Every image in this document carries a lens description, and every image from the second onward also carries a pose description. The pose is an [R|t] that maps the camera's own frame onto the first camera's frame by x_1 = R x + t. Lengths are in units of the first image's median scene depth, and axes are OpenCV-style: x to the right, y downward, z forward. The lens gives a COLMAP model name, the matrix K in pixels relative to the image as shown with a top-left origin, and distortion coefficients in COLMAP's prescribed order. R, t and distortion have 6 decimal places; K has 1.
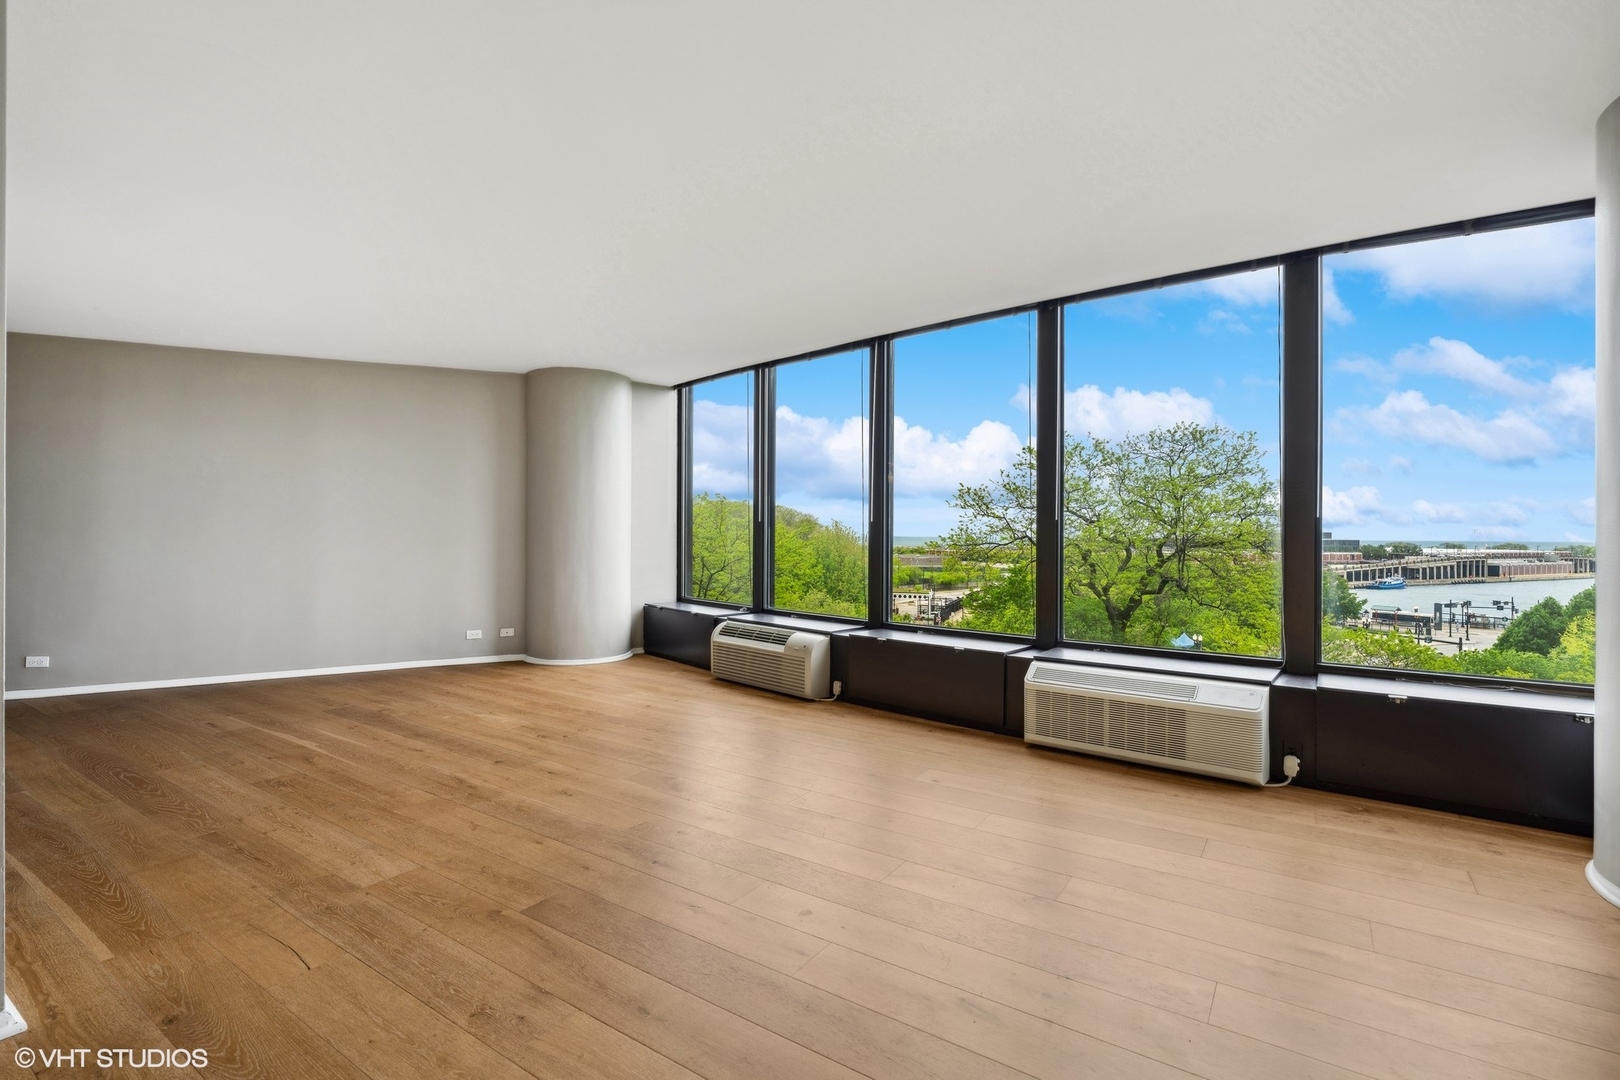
lens RADIAL K [[738.9, 0, 832.4], [0, 738.9, 536.5], [0, 0, 1]] dist [0.016403, 0.000396]
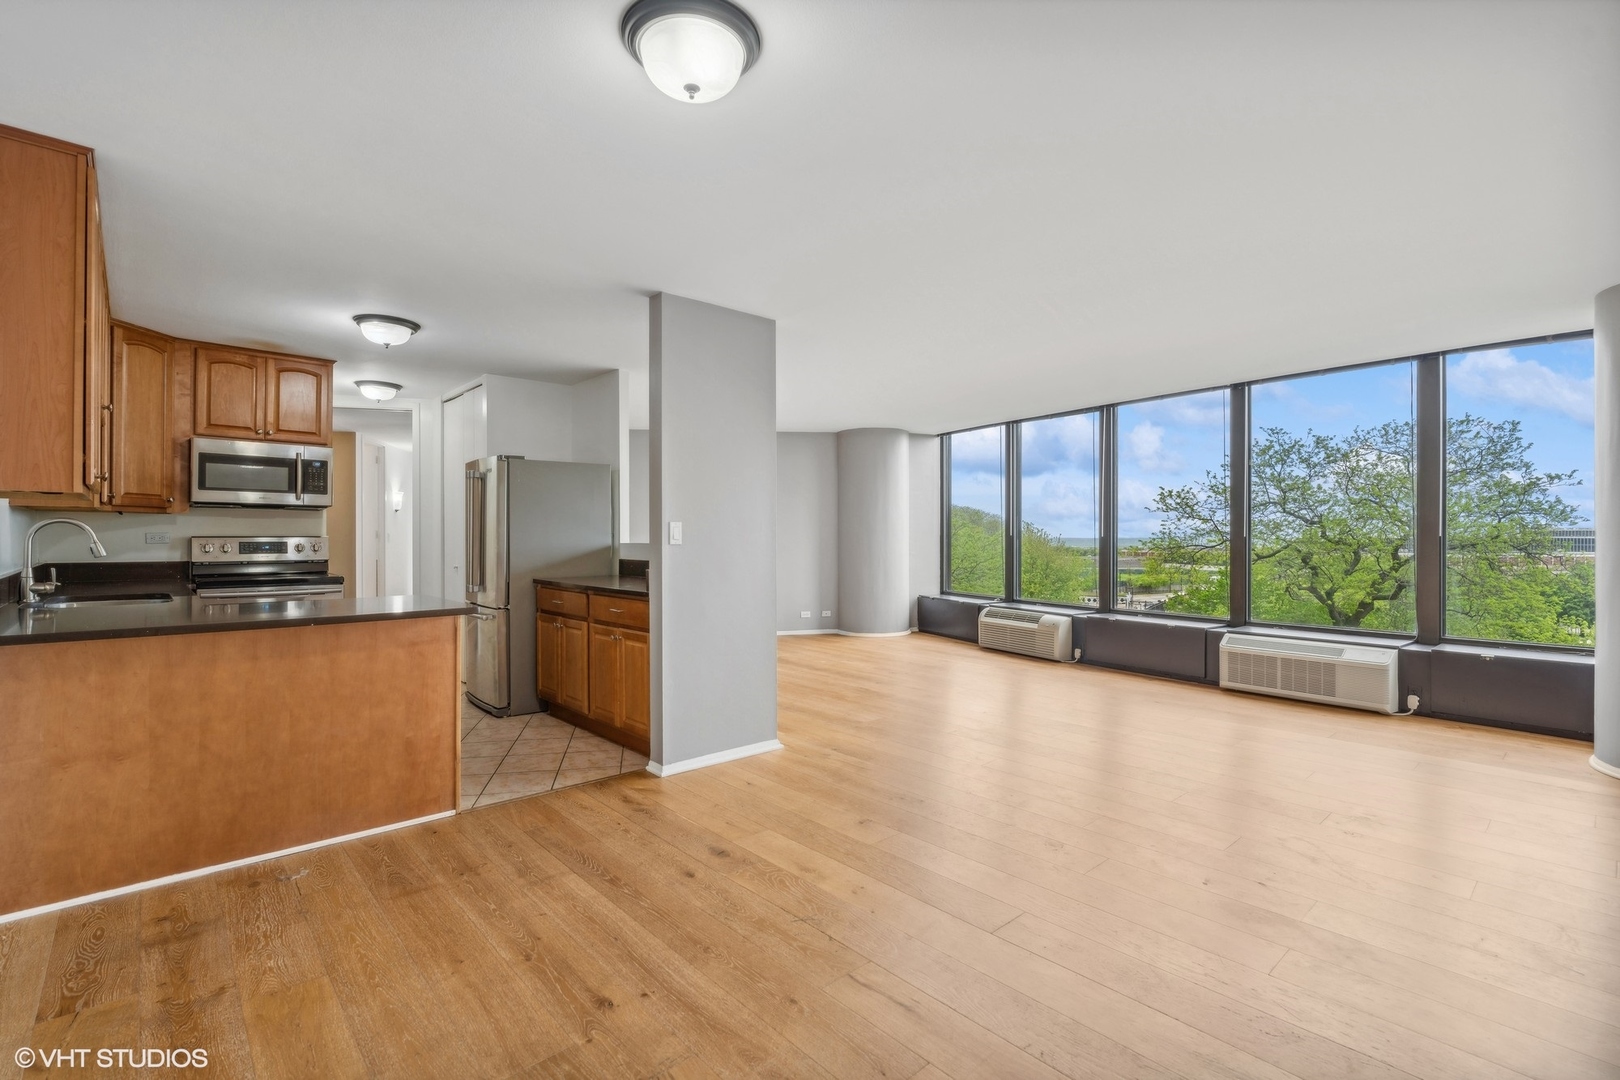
lens RADIAL K [[738.9, 0, 832.4], [0, 738.9, 536.5], [0, 0, 1]] dist [0.016403, 0.000396]
pose [[0.969897, -0.005957, -0.243444, -0.075903], [0.005517, 0.999982, -0.002489, -0.015210], [0.243454, 0.001071, 0.969912, -0.368665]]
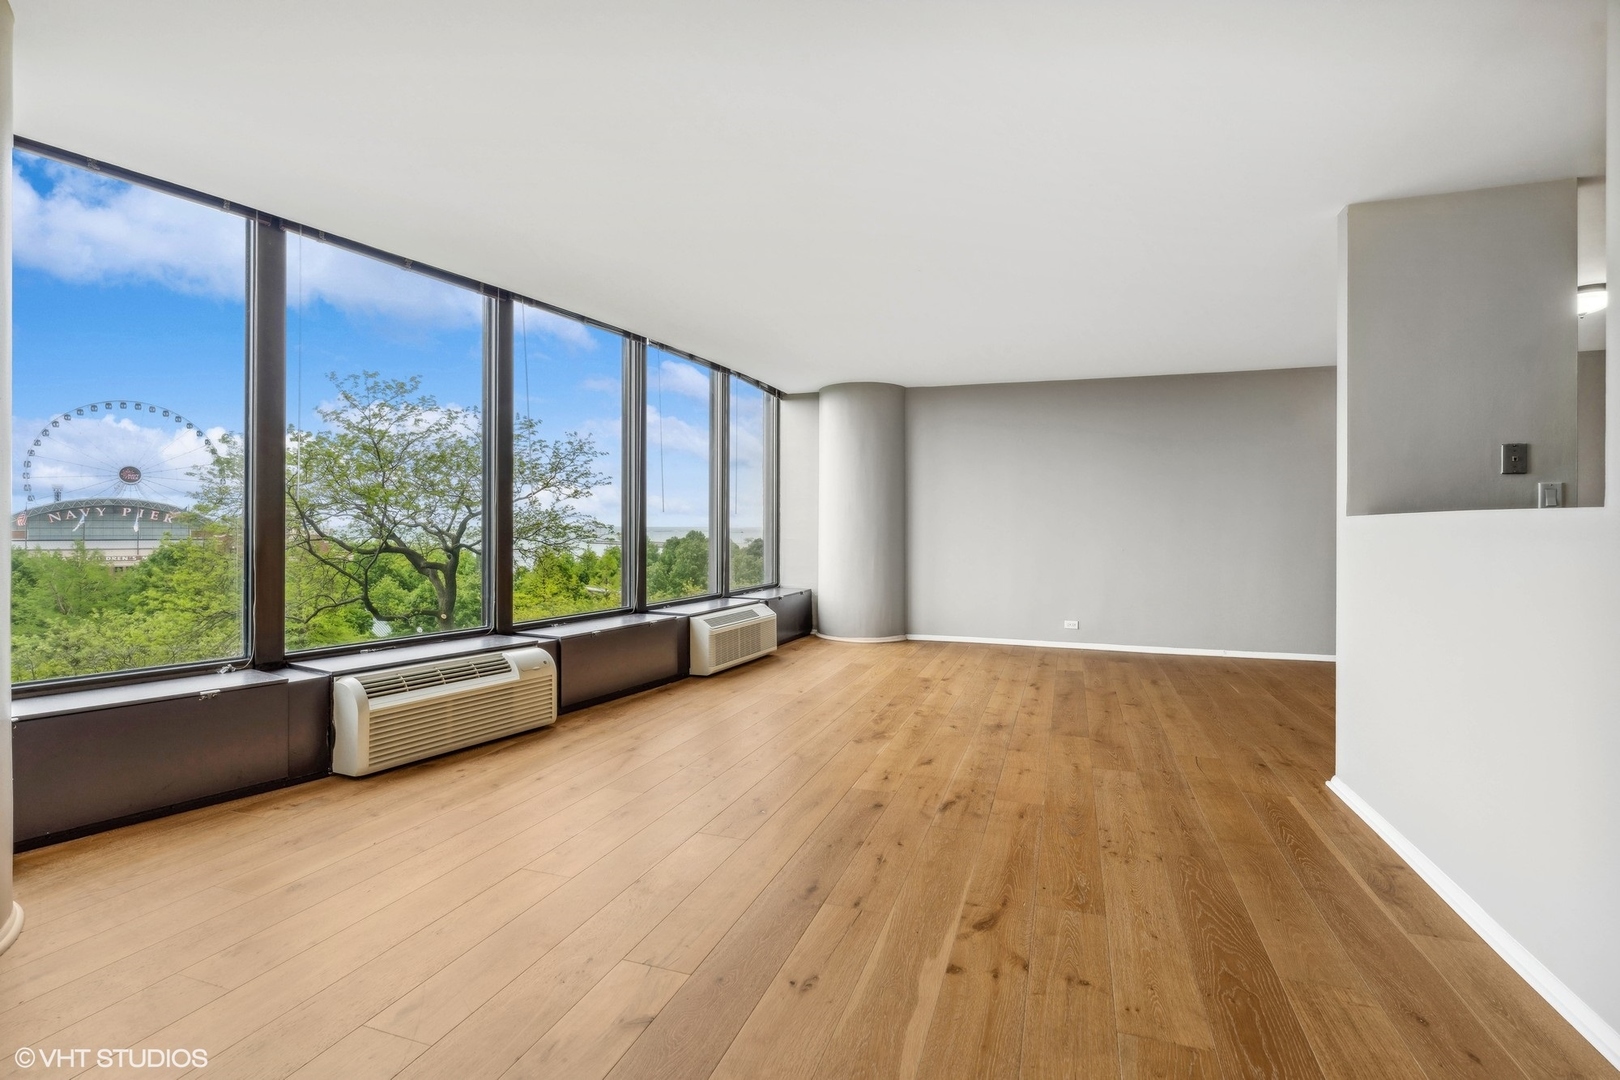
lens RADIAL K [[738.9, 0, 832.4], [0, 738.9, 536.5], [0, 0, 1]] dist [0.016403, 0.000396]
pose [[-0.254739, -0.017646, 0.966849, -0.638959], [0.001984, 0.999822, 0.018771, 0.002559], [-0.967008, 0.006700, -0.254658, 0.669220]]
